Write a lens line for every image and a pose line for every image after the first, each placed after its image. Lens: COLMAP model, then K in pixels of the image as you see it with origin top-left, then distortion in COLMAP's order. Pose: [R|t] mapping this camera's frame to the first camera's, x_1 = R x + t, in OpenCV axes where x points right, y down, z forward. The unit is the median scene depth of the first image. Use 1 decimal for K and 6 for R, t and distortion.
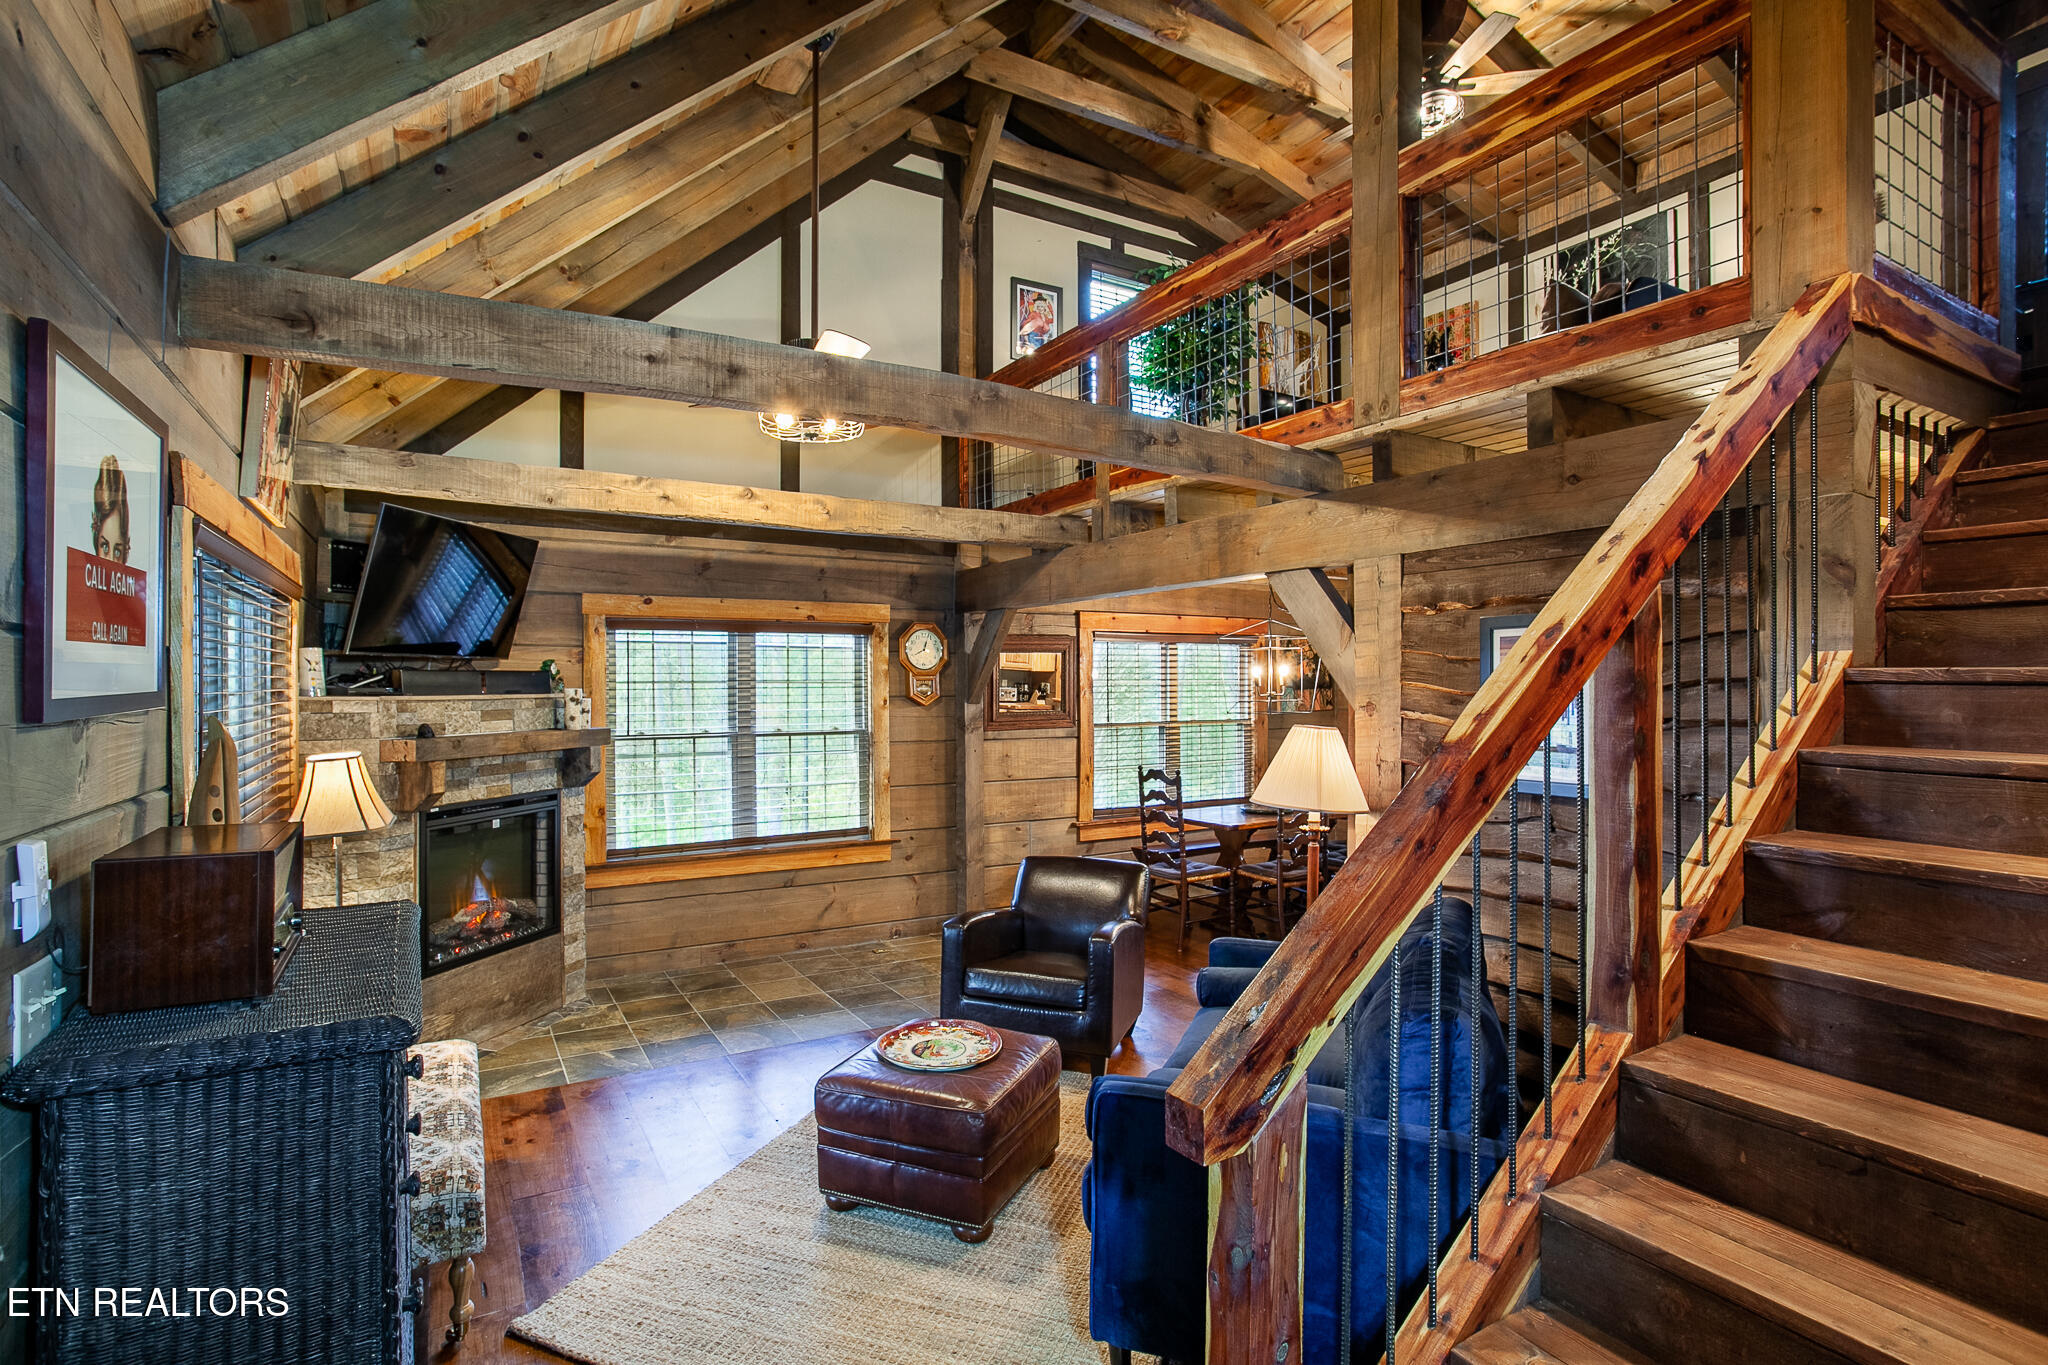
lens RADIAL K [[1003.5, 0, 1028.0], [0, 1003.5, 686.2], [0, 0, 1]] dist [-0.031309, 0.014987]
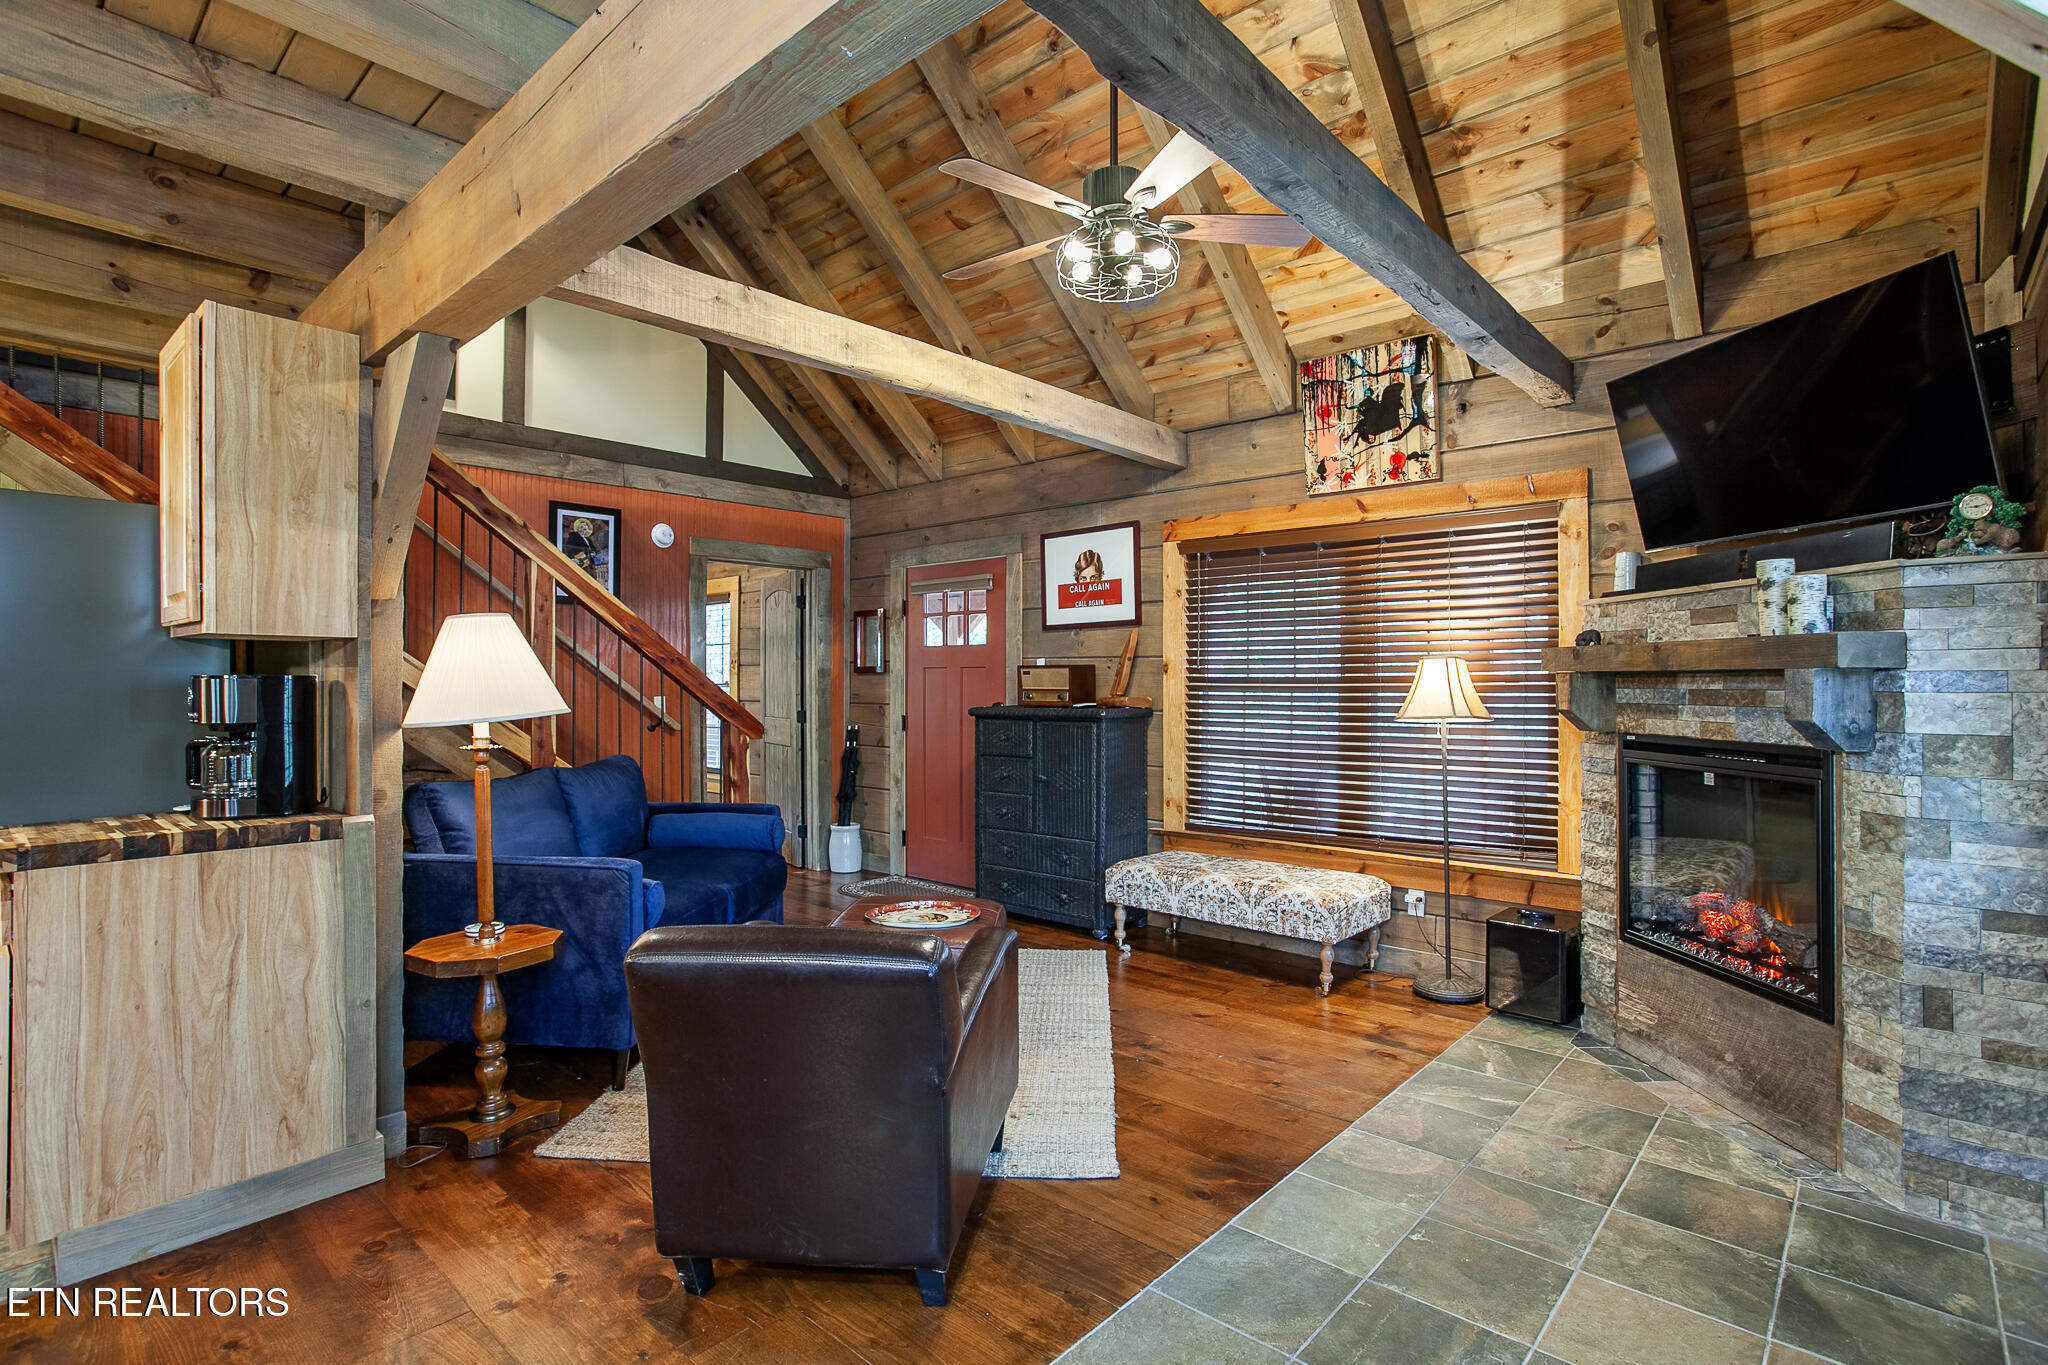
lens RADIAL K [[1003.5, 0, 1036.5], [0, 1003.5, 681.1], [0, 0, 1]] dist [-0.031309, 0.014987]
pose [[-0.952265, 0.000283, -0.305274, 0.087974], [-0.000200, 0.999999, 0.001548, 0.068236], [0.305274, 0.001535, -0.952263, 1.408756]]
